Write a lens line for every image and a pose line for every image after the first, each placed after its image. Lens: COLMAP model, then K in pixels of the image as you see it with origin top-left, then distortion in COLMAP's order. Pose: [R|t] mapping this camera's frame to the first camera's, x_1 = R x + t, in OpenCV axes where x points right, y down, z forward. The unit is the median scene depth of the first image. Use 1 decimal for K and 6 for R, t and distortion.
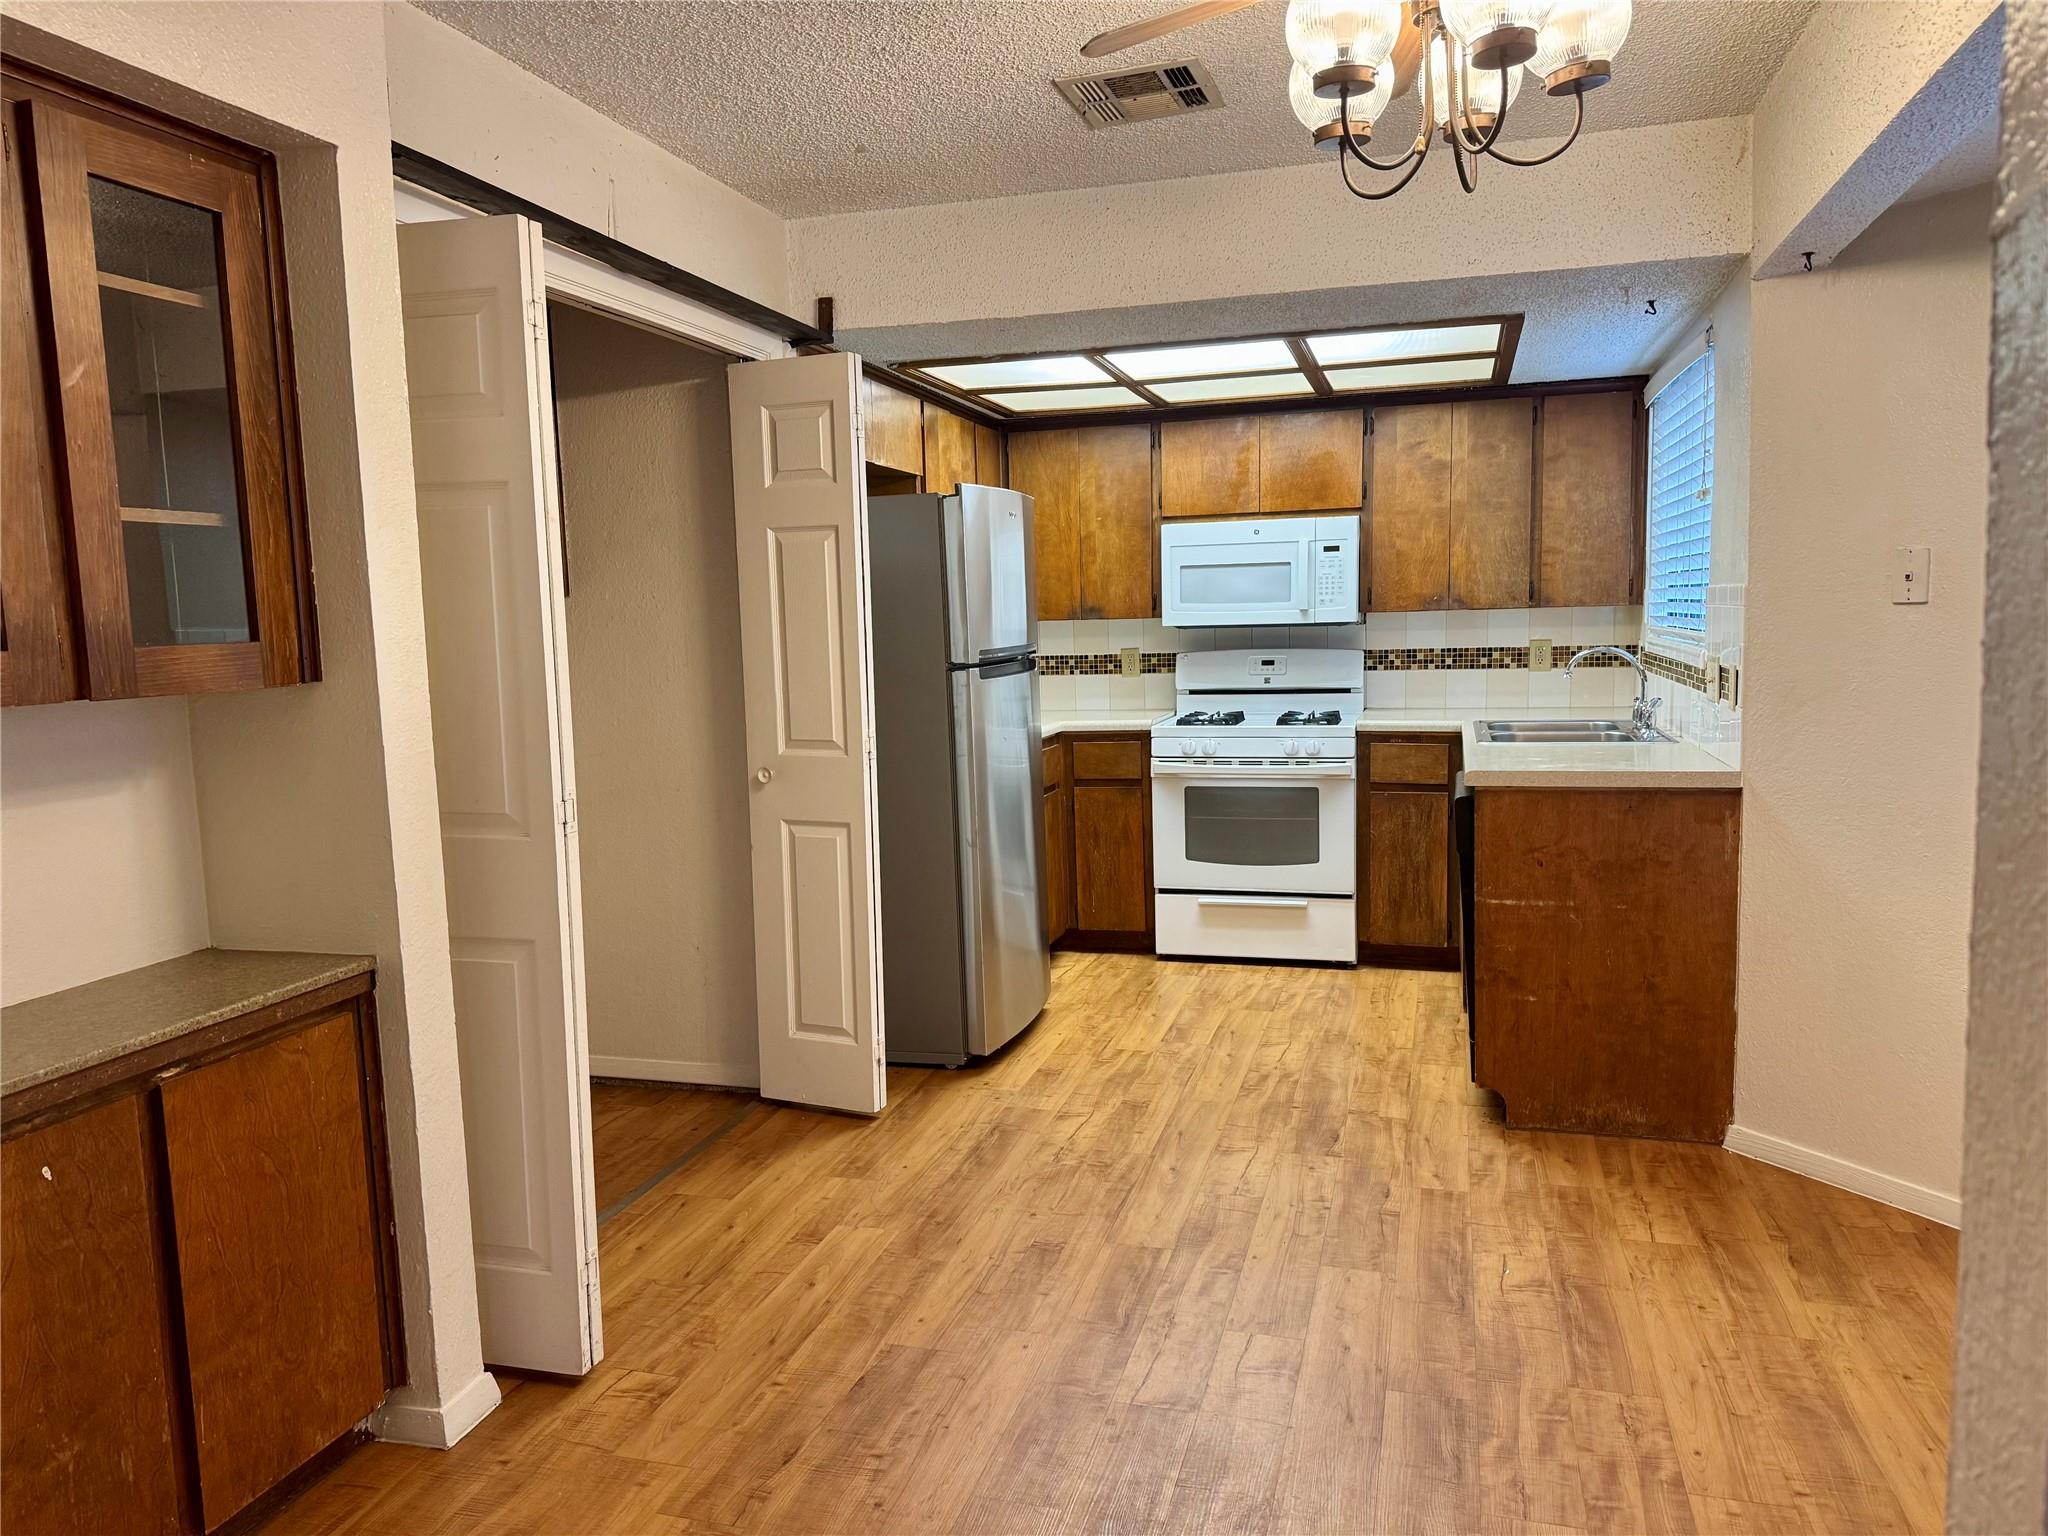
lens RADIAL K [[1431.9, 0, 1017.7], [0, 1431.9, 770.9], [0, 0, 1]] dist [0.036952, -0.039600]
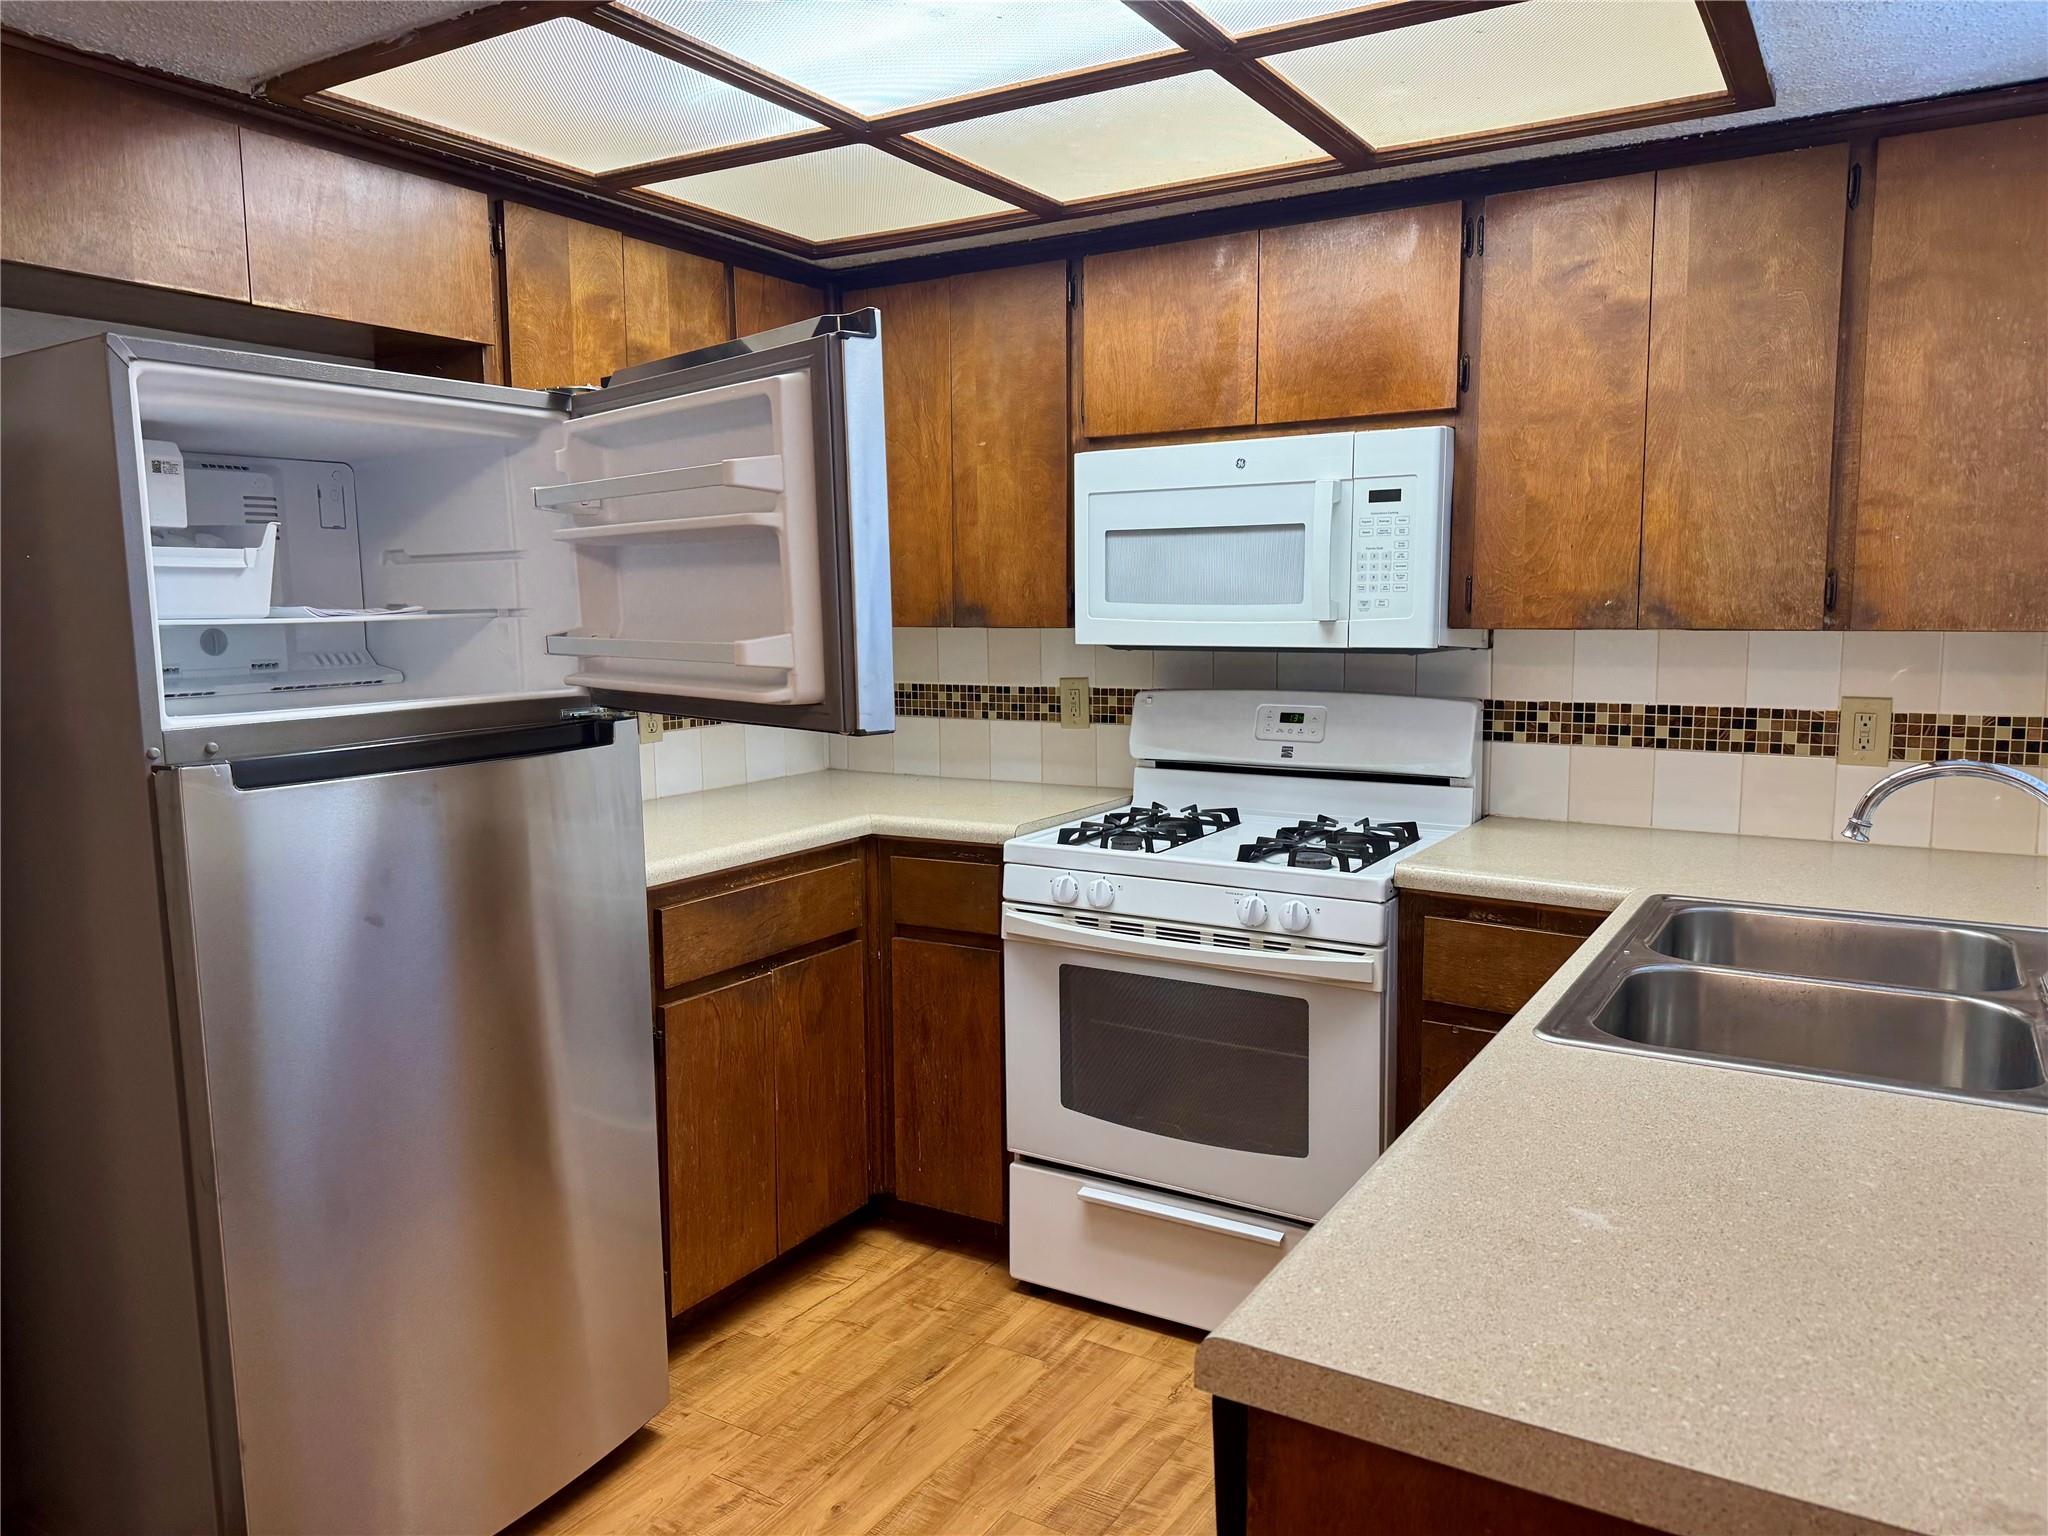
lens RADIAL K [[1431.9, 0, 1038.5], [0, 1431.9, 745.7], [0, 0, 1]] dist [0.036952, -0.039600]
pose [[0.967551, 0.045013, -0.248634, 0.228609], [-0.045120, 0.998968, 0.005271, -0.067884], [0.248615, 0.006119, 0.968583, 0.500725]]
